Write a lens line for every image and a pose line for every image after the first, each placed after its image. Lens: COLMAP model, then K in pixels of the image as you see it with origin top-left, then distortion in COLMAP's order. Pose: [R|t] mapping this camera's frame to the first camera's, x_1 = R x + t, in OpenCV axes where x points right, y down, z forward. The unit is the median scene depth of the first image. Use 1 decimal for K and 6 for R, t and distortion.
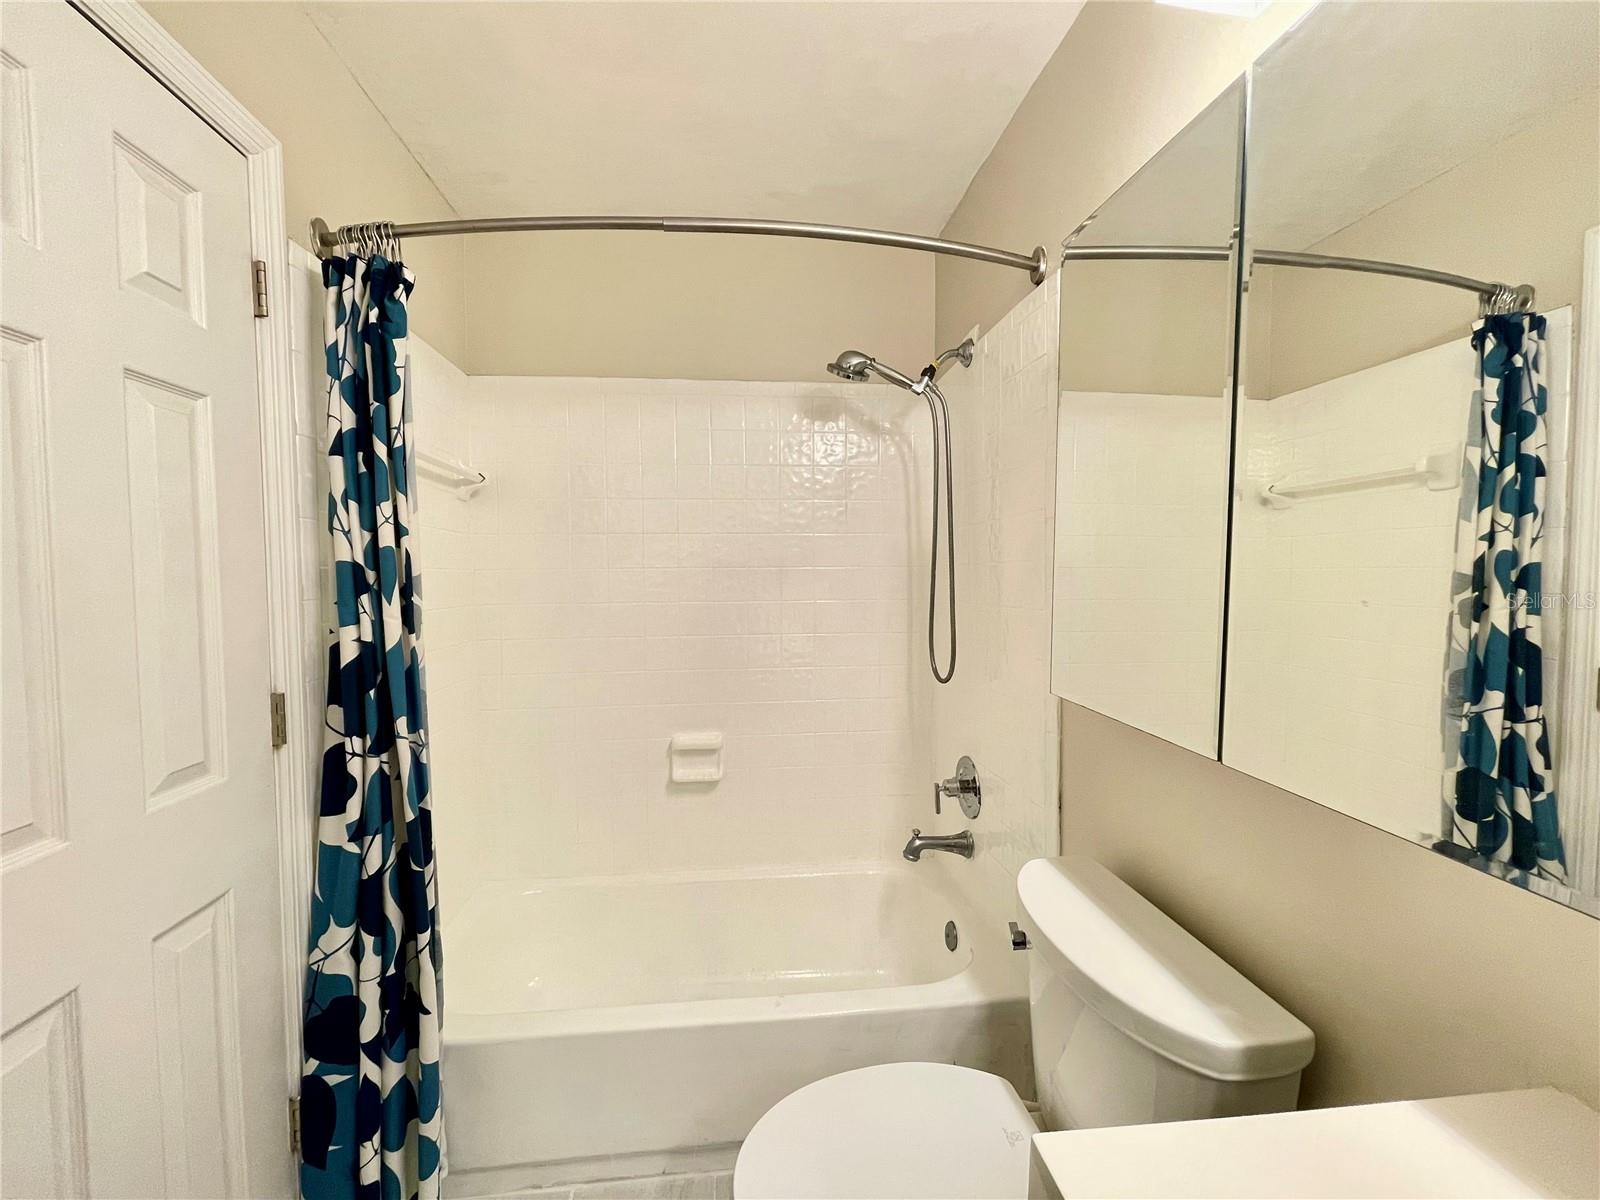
lens RADIAL K [[649.4, 0, 796.7], [0, 649.4, 606.1], [0, 0, 1]] dist [0.003816, 0.000505]
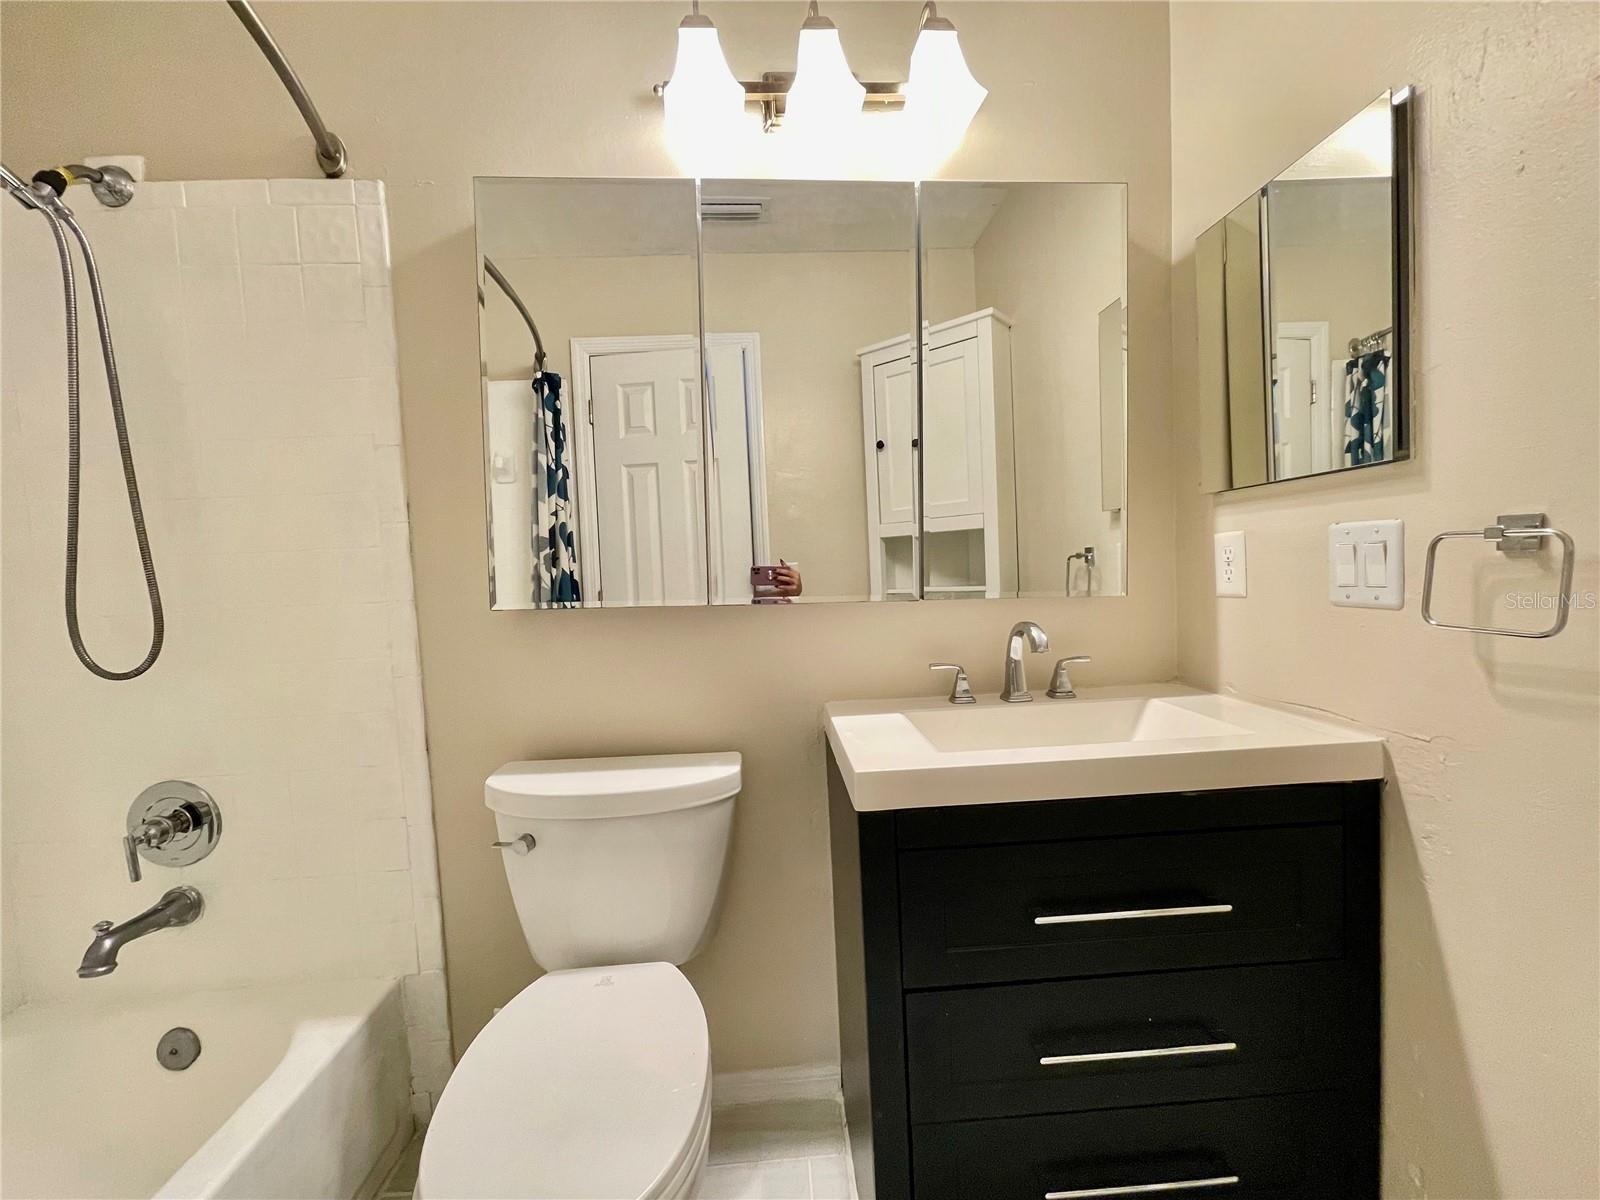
lens RADIAL K [[649.4, 0, 798.2], [0, 649.4, 593.0], [0, 0, 1]] dist [0.003816, 0.000505]
pose [[0.055966, -0.037311, 0.997735, -0.463777], [0.084988, 0.995853, 0.032473, 0.082485], [-0.994809, 0.082979, 0.058905, 0.341023]]
